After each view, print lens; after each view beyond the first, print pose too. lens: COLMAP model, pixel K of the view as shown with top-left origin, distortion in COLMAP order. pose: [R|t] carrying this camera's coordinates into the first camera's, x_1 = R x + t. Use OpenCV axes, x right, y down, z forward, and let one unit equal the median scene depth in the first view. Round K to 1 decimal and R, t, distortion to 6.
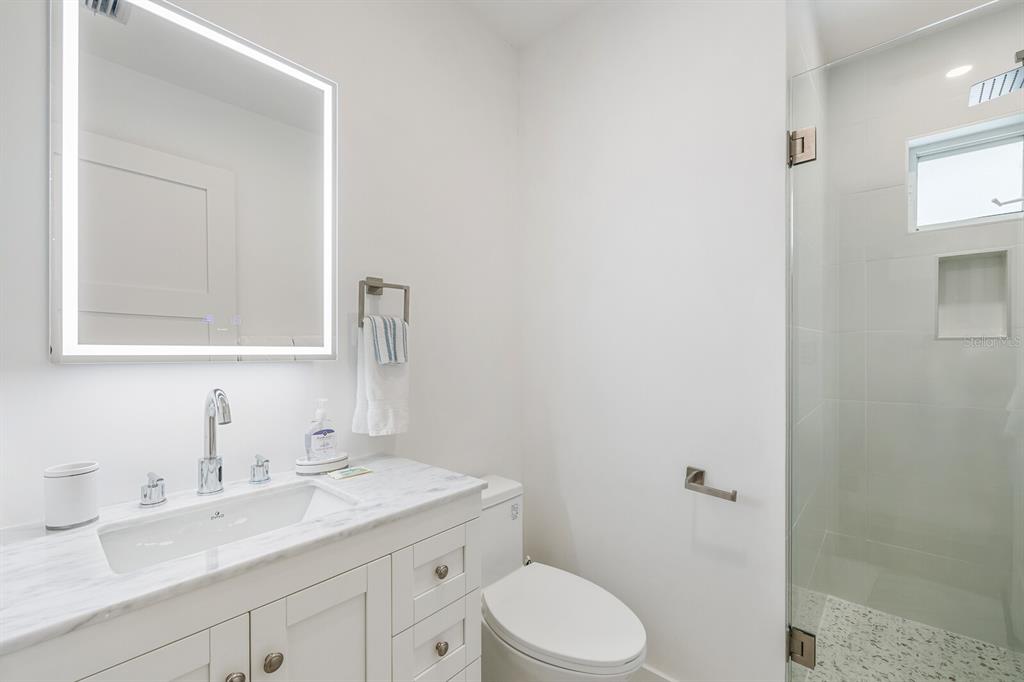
lens RADIAL K [[434.4, 0, 512.0], [0, 434.4, 341.0], [0, 0, 1]] dist [-0.001266, -0.000171]
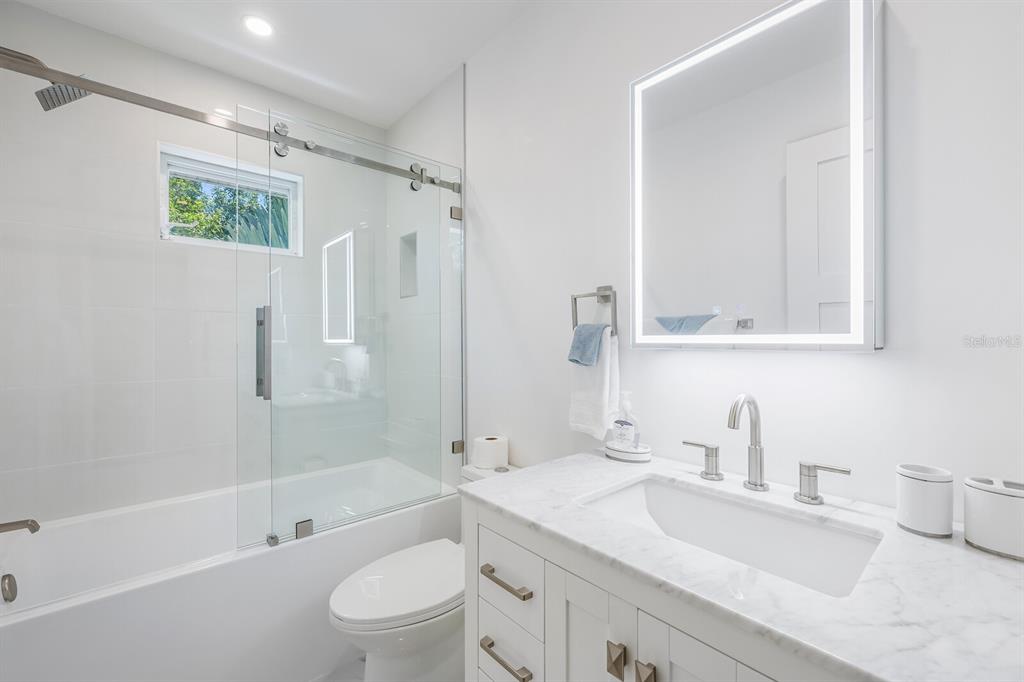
lens RADIAL K [[434.4, 0, 512.0], [0, 434.4, 341.0], [0, 0, 1]] dist [-0.001266, -0.000171]
pose [[-0.123967, 0.000949, -0.992286, 0.302923], [0.025198, 0.999680, -0.002192, 0.014146], [0.991966, -0.025275, -0.123951, 0.560706]]
